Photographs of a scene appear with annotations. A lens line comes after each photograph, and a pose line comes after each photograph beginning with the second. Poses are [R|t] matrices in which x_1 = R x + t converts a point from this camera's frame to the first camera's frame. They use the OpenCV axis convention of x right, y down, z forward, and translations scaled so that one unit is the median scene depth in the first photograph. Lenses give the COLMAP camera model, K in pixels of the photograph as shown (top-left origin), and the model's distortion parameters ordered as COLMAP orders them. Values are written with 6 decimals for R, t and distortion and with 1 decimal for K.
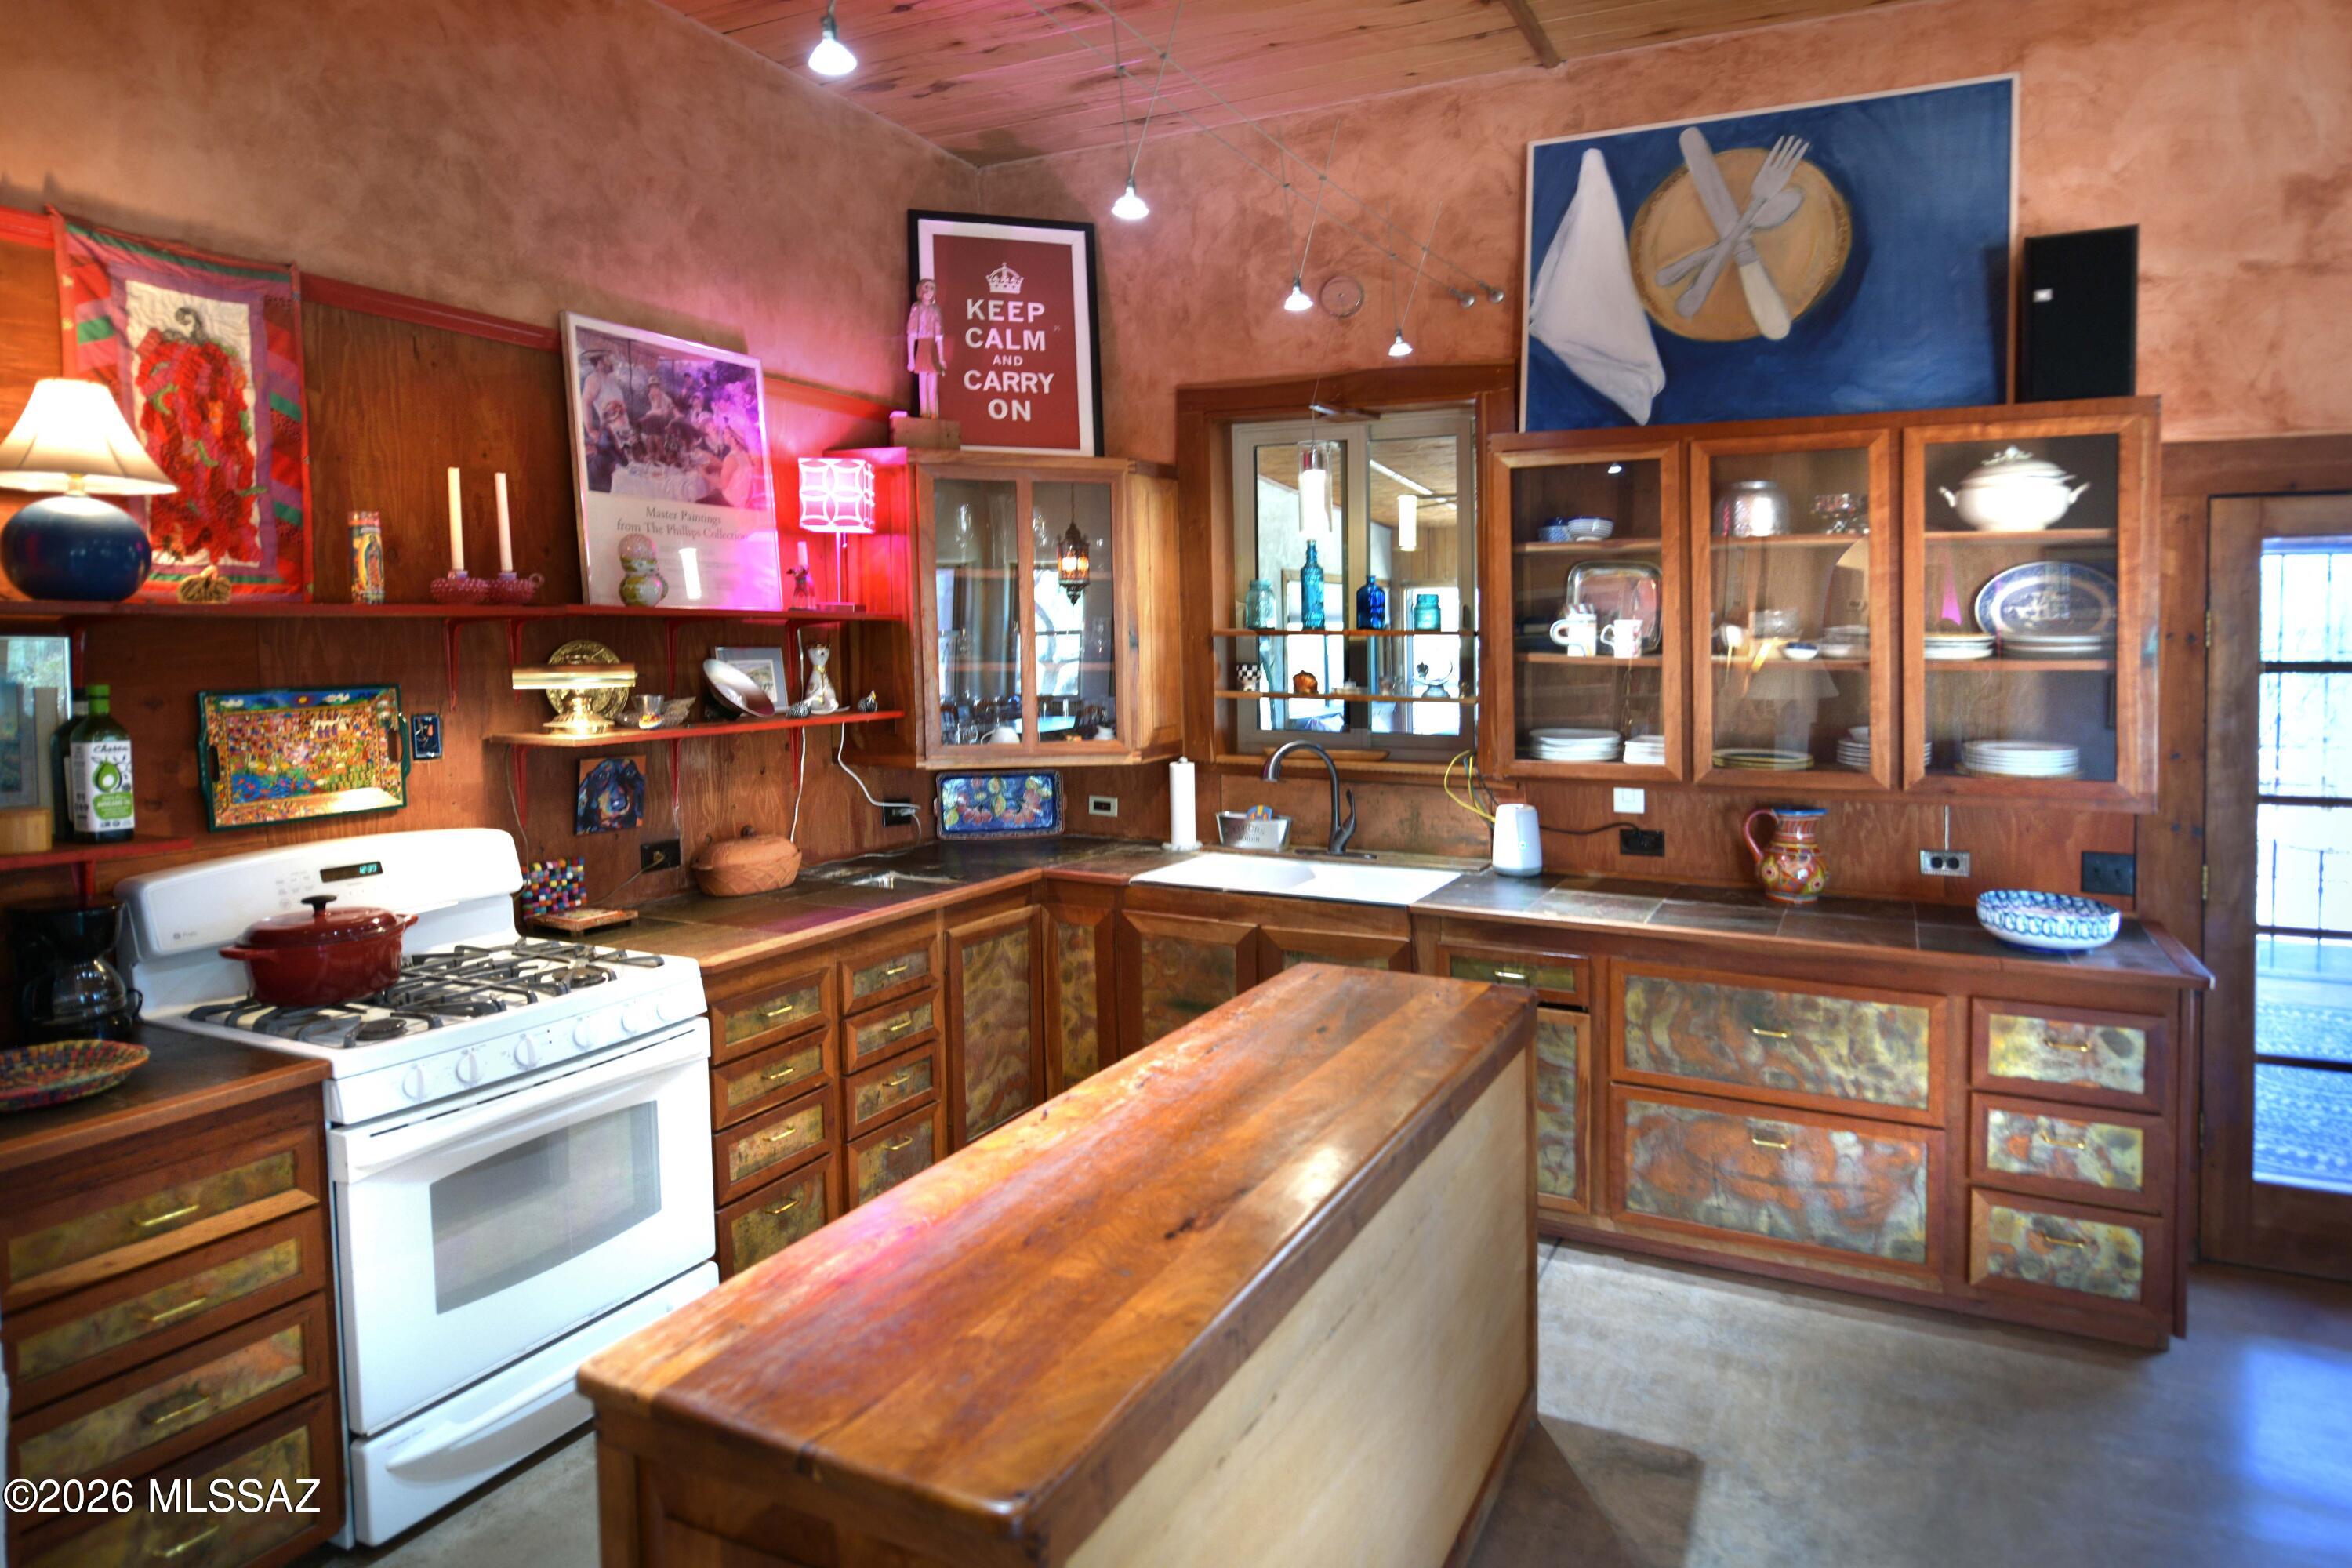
lens RADIAL K [[1253.1, 0, 1177.4], [0, 1253.1, 705.0], [0, 0, 1]] dist [-0.001656, -0.000185]
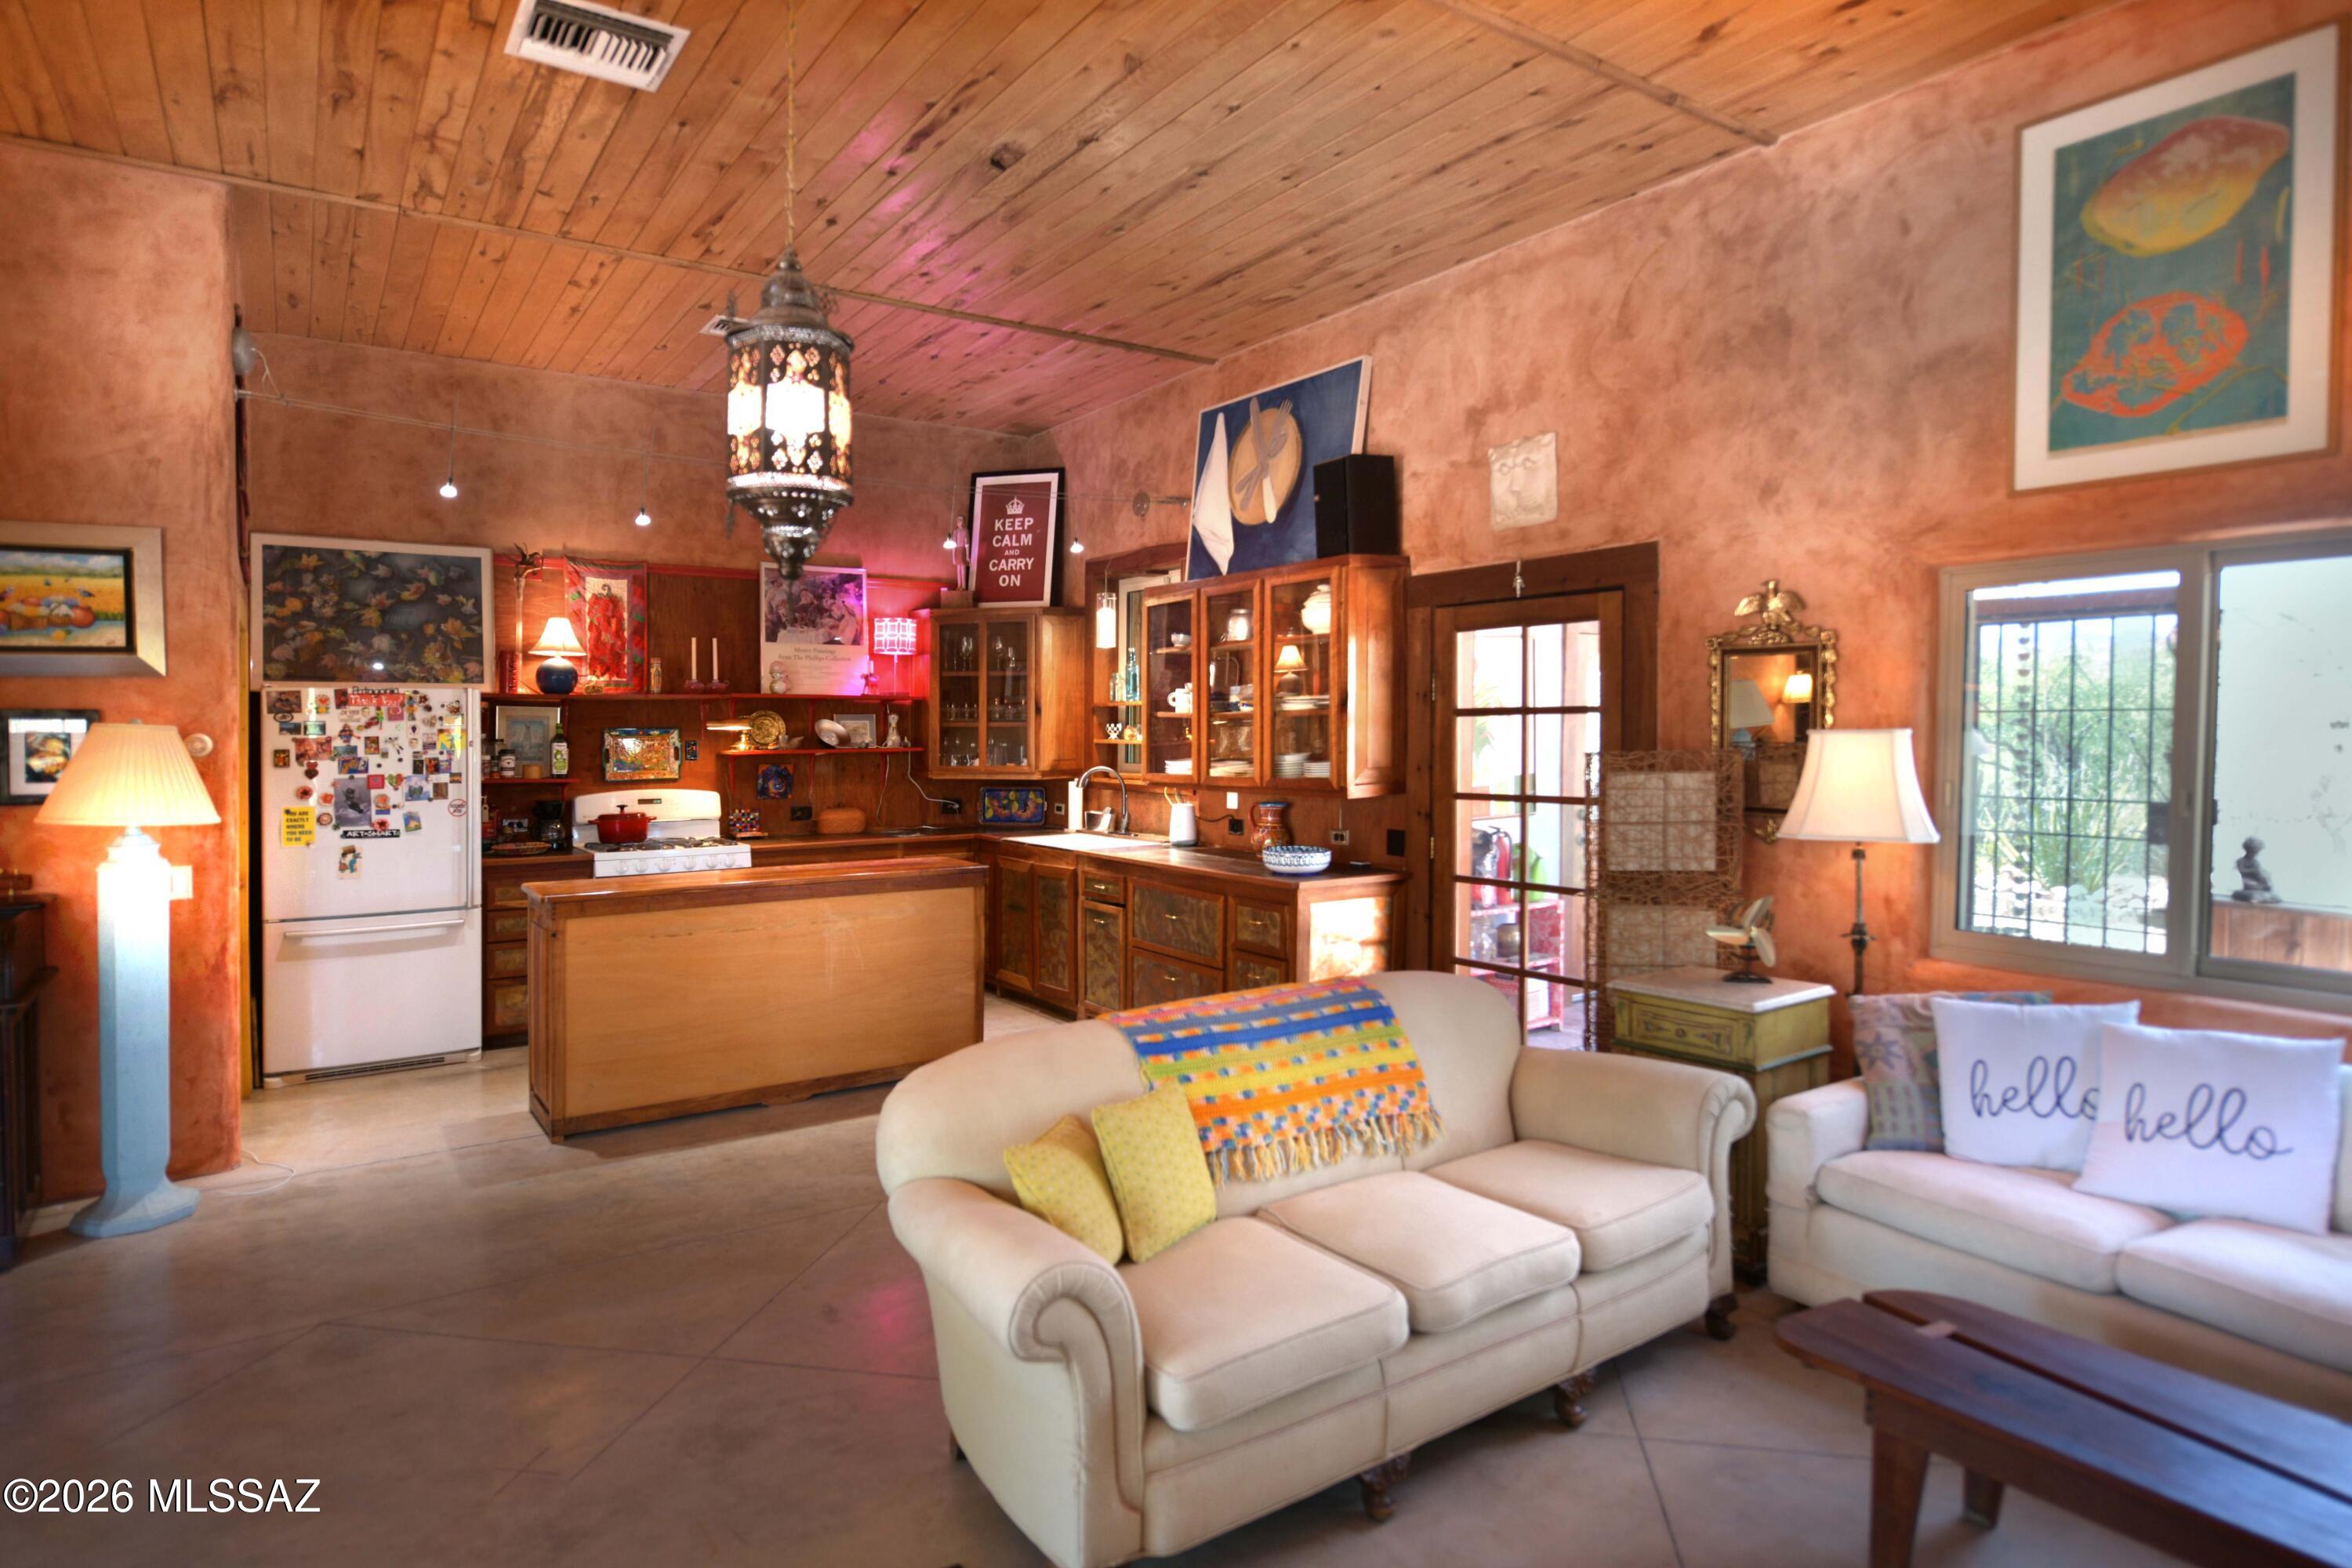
lens RADIAL K [[1302.8, 0, 1175.0], [0, 1302.8, 749.5], [0, 0, 1]] dist [0.001000, 0.000526]
pose [[0.852510, 0.003114, -0.522702, 1.290333], [-0.025443, 0.999044, -0.035545, 0.077567], [0.522091, 0.043602, 0.851774, -0.543602]]
